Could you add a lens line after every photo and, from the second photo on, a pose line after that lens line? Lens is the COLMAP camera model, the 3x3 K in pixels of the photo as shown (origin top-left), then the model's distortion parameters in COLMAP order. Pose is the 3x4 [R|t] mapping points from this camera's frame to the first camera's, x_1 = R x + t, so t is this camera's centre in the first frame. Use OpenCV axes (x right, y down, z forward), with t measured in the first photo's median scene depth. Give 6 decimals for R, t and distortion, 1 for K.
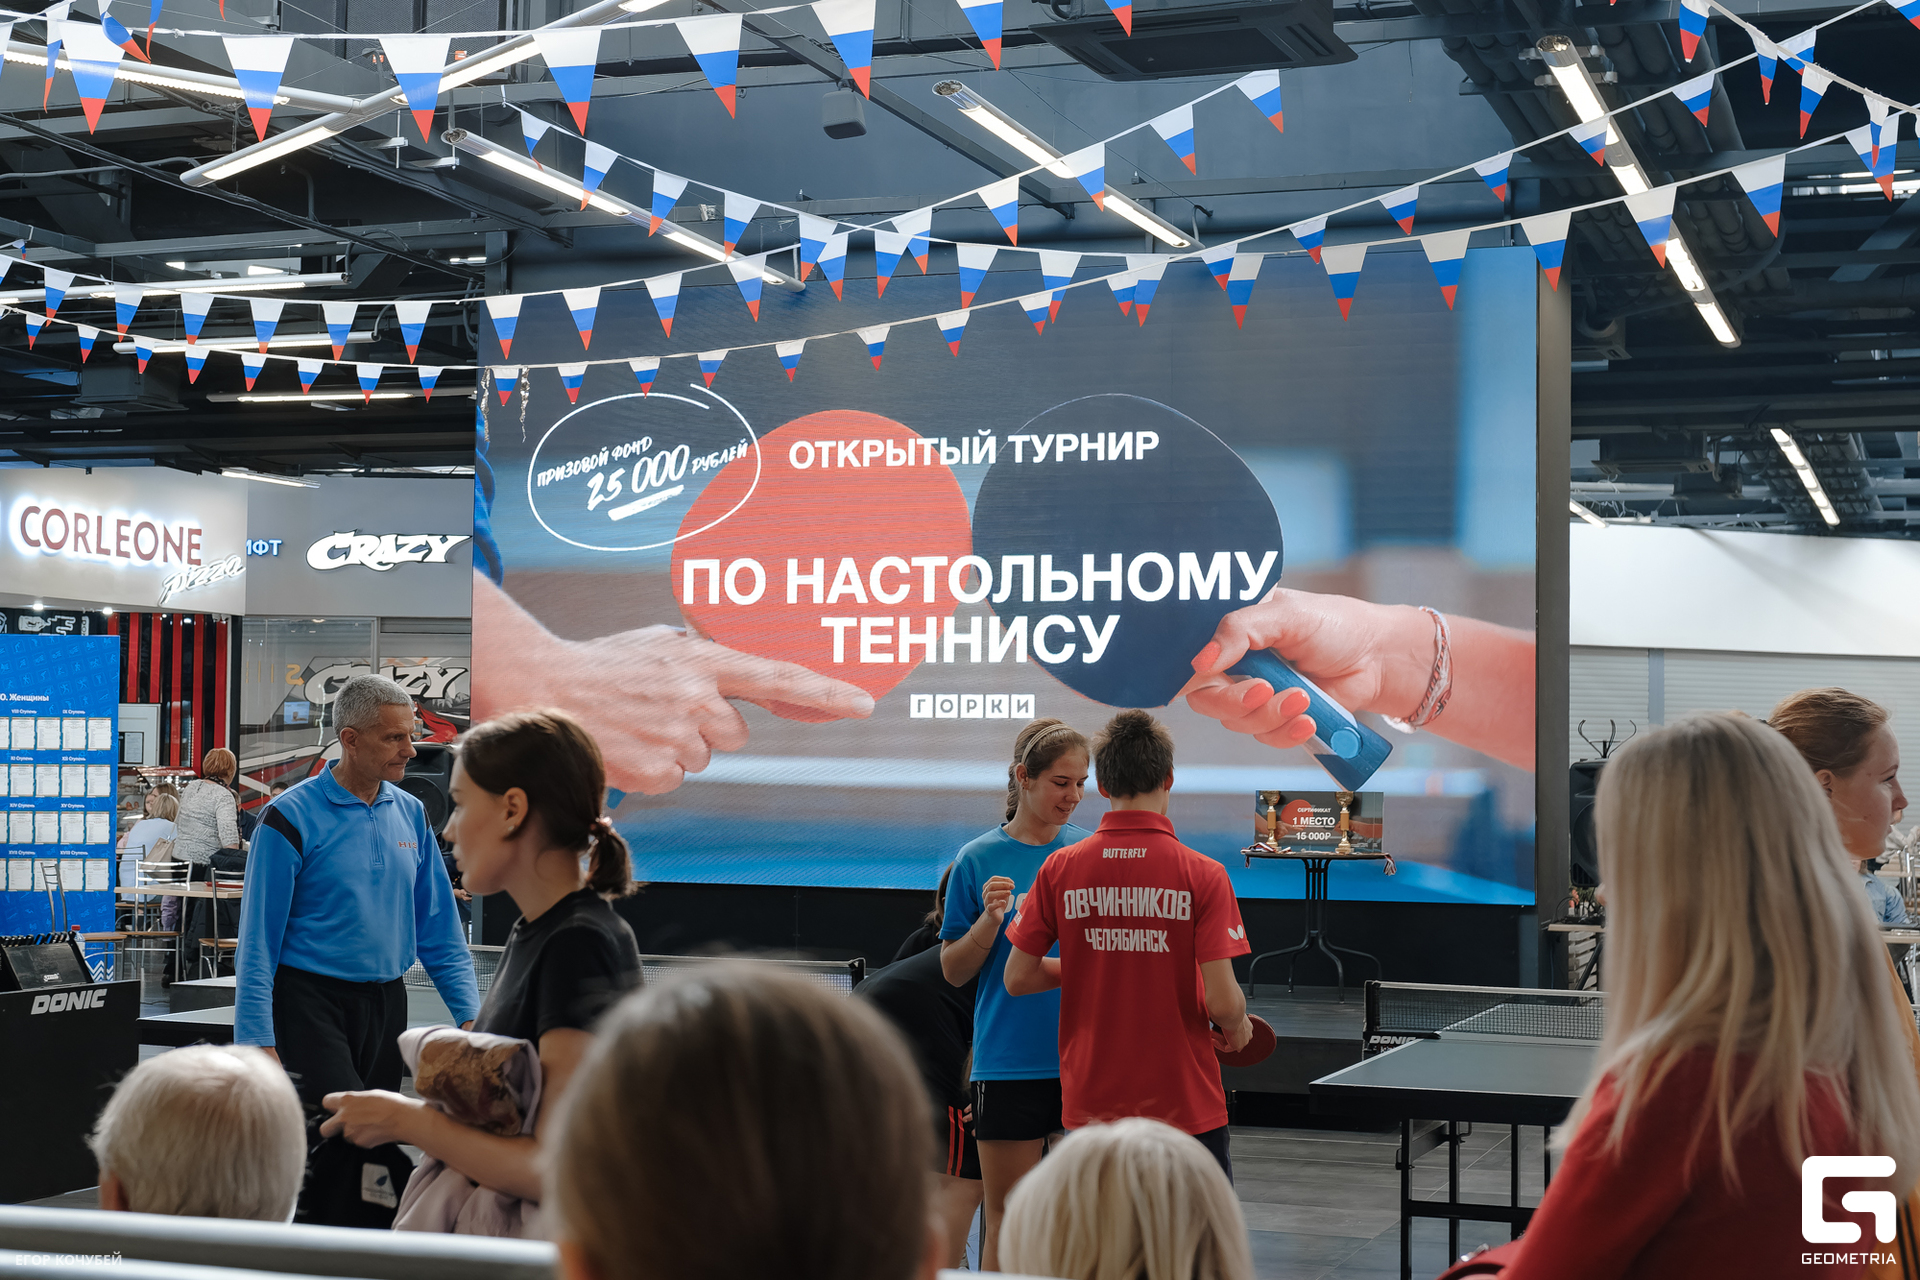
lens RADIAL K [[2836.1, 0, 939.2], [0, 2836.1, 539.1], [0, 0, 1]] dist [0.052531, 0.000000]
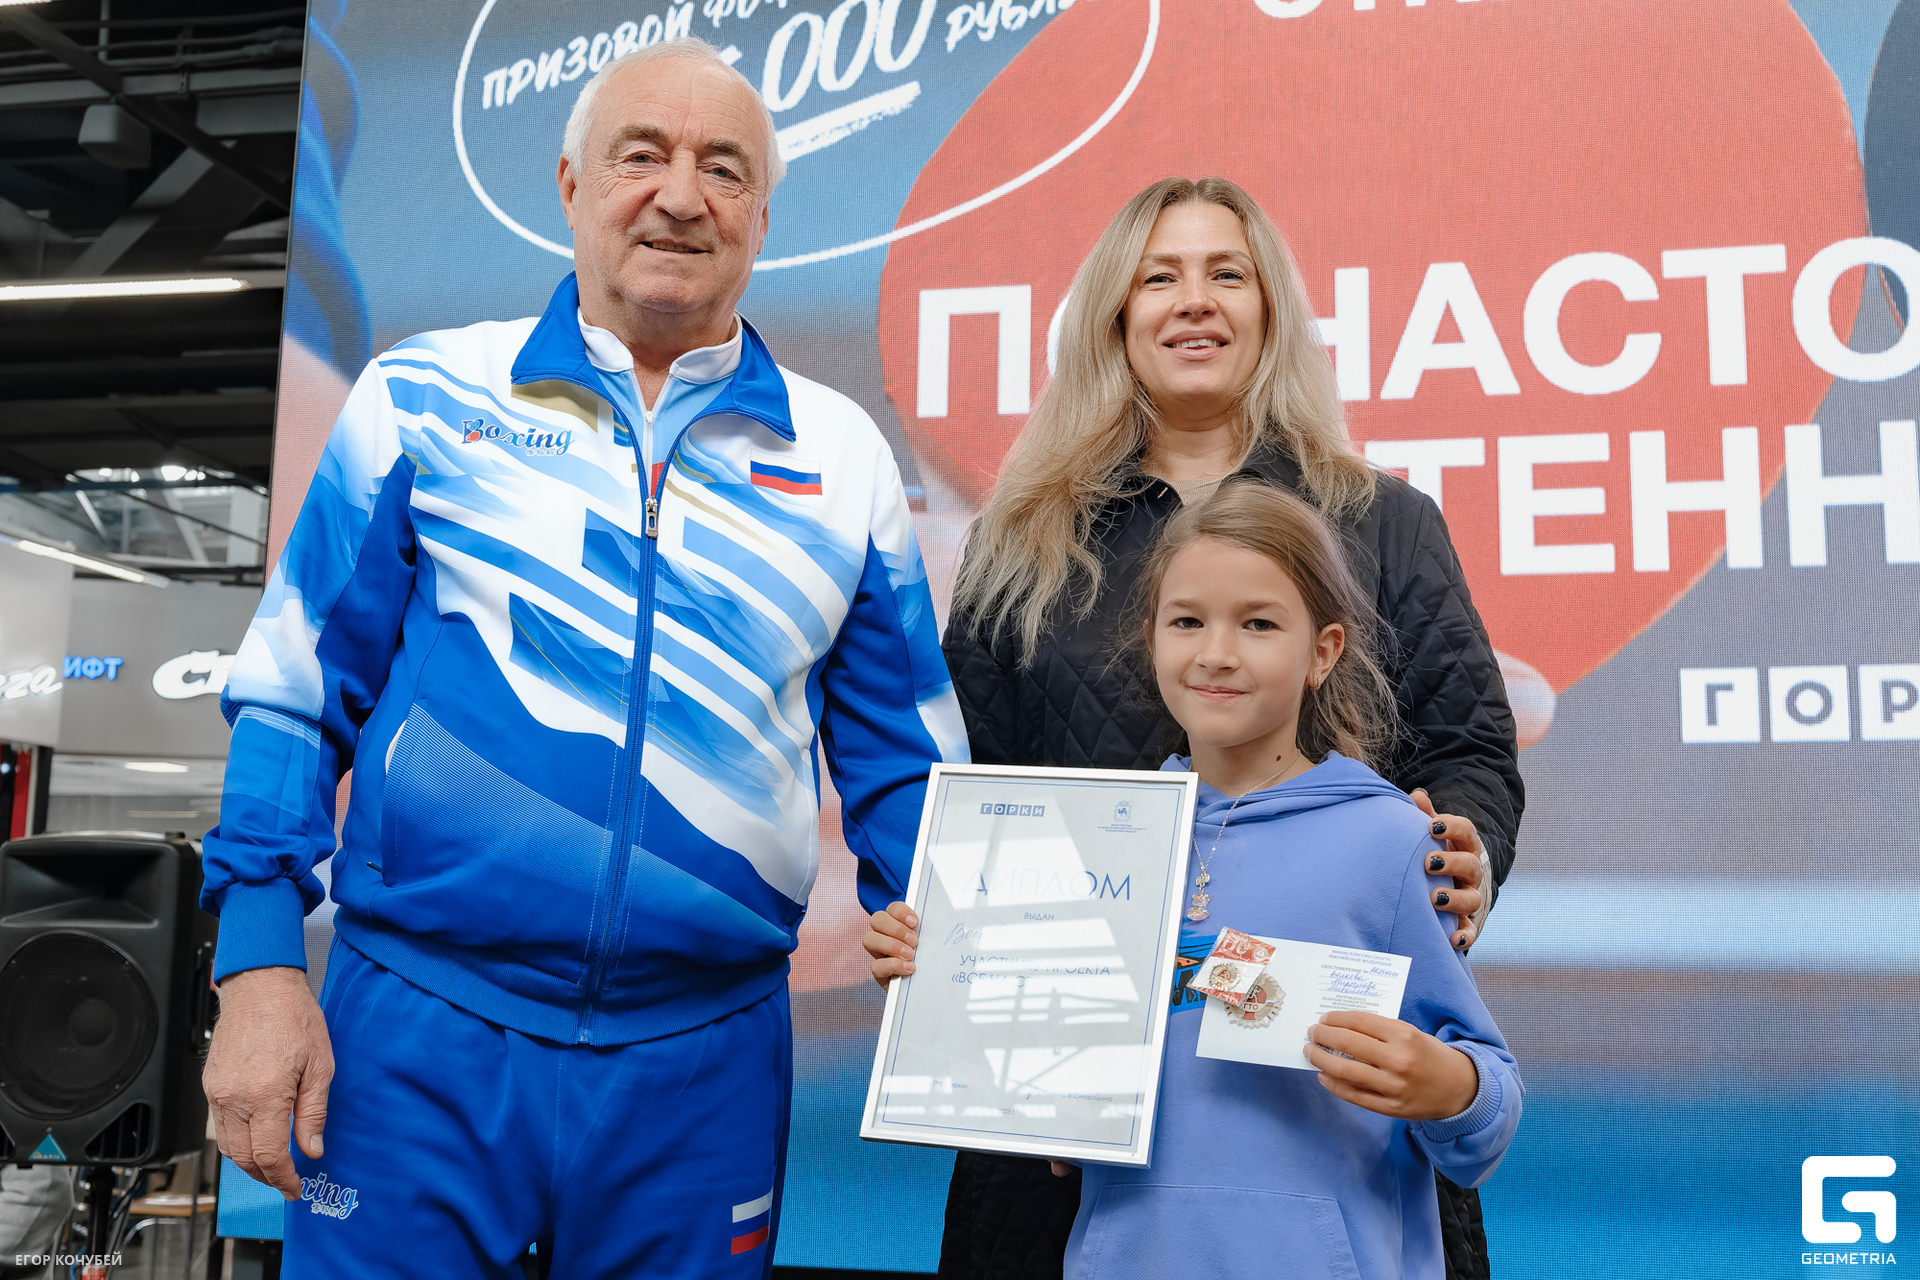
lens RADIAL K [[1989.9, 0, 1034.5], [0, 1989.9, 631.0], [0, 0, 1]] dist [-0.018265, 0.000000]
pose [[0.989408, 0.023722, 0.143210, -0.113424], [-0.011091, 0.996027, -0.088362, 0.071196], [-0.144737, 0.085838, 0.985740, 0.794727]]
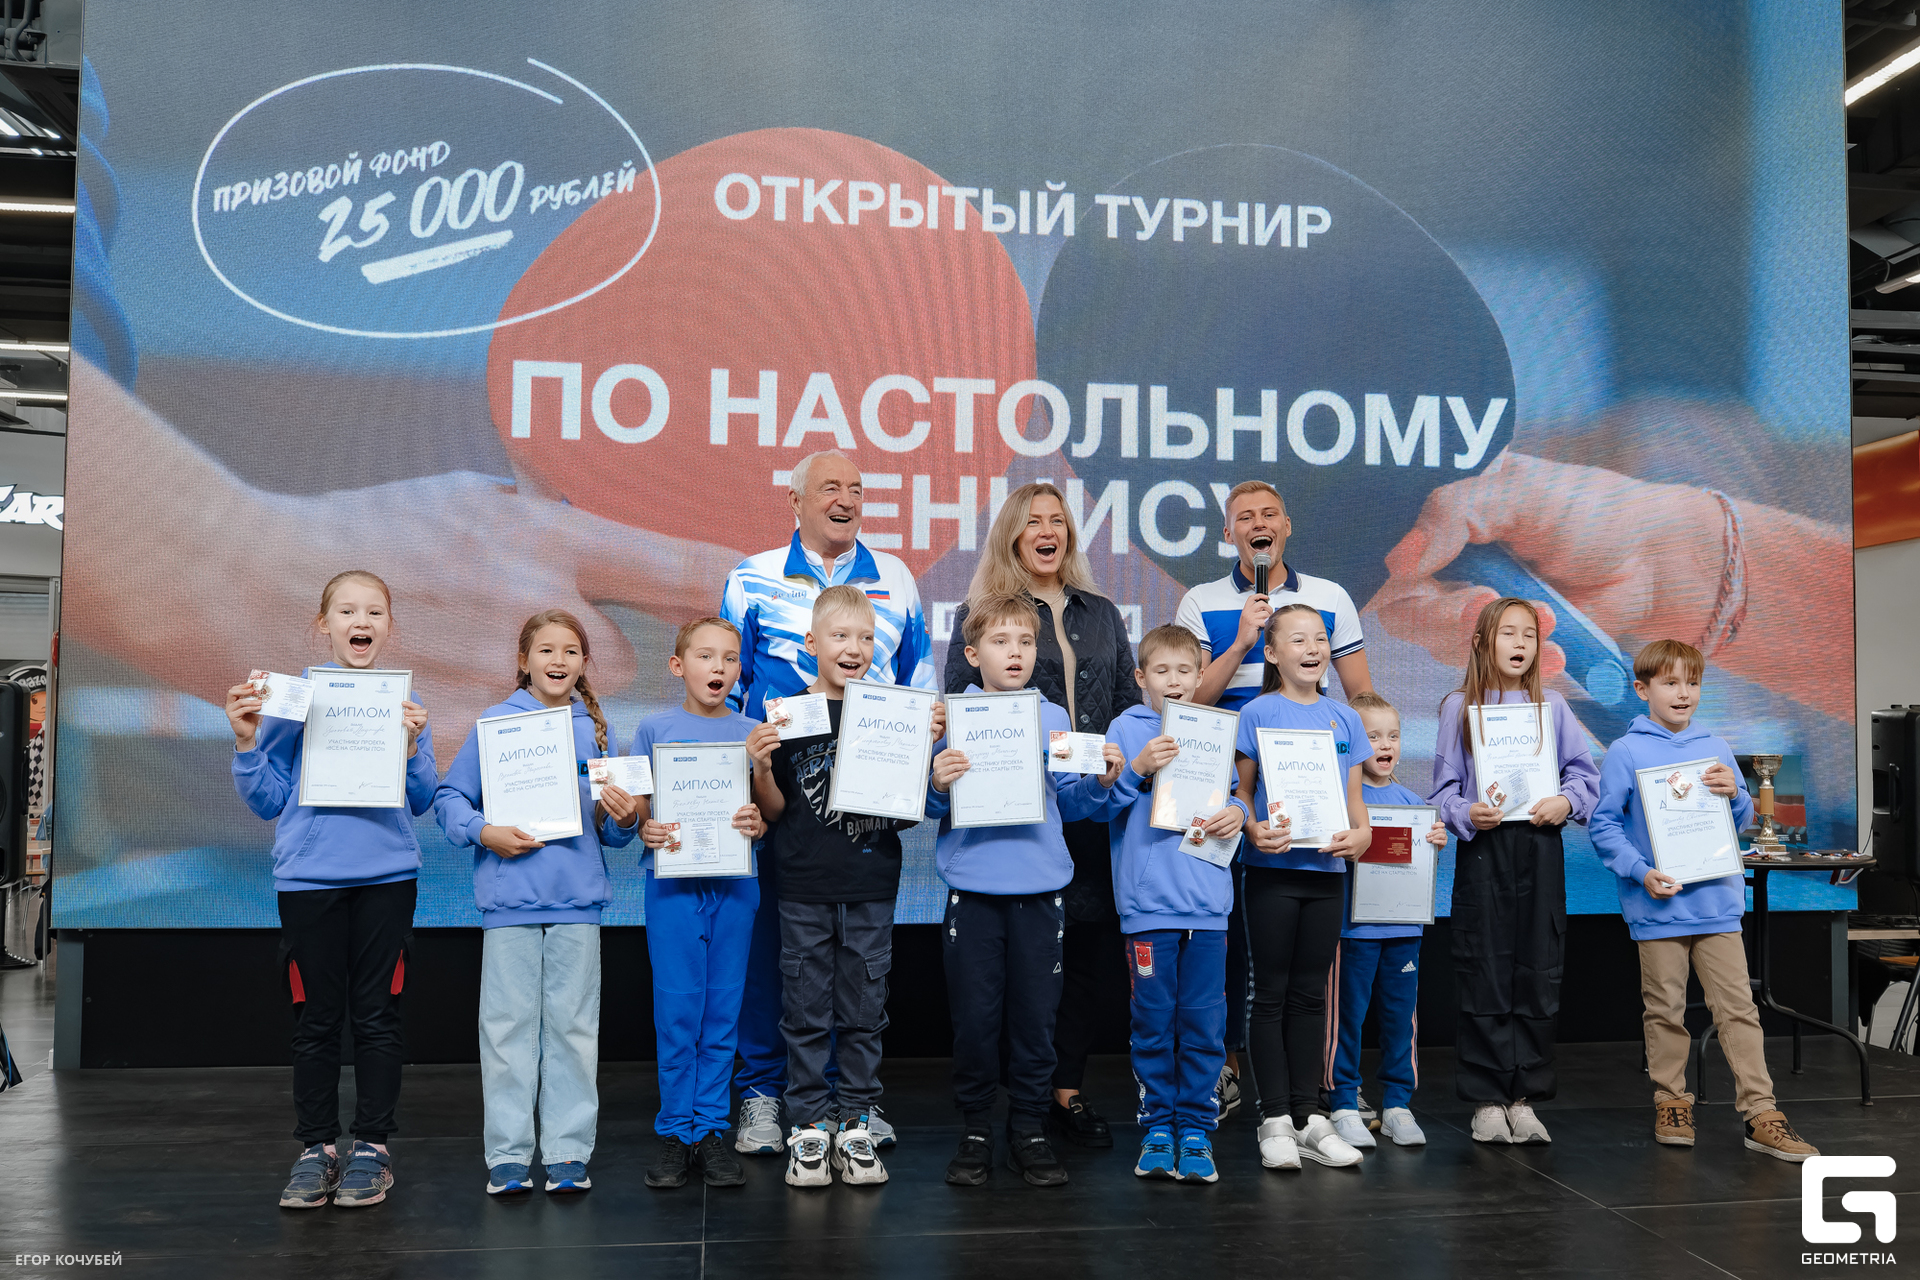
lens RADIAL K [[1634.9, 0, 956.3], [0, 1634.9, 692.1], [0, 0, 1]] dist [-0.019059, 0.013014]
pose [[0.882029, 0.017662, 0.470864, -0.170592], [-0.028031, 0.999494, 0.015017, 0.068970], [-0.470361, -0.026445, 0.882078, 0.690953]]
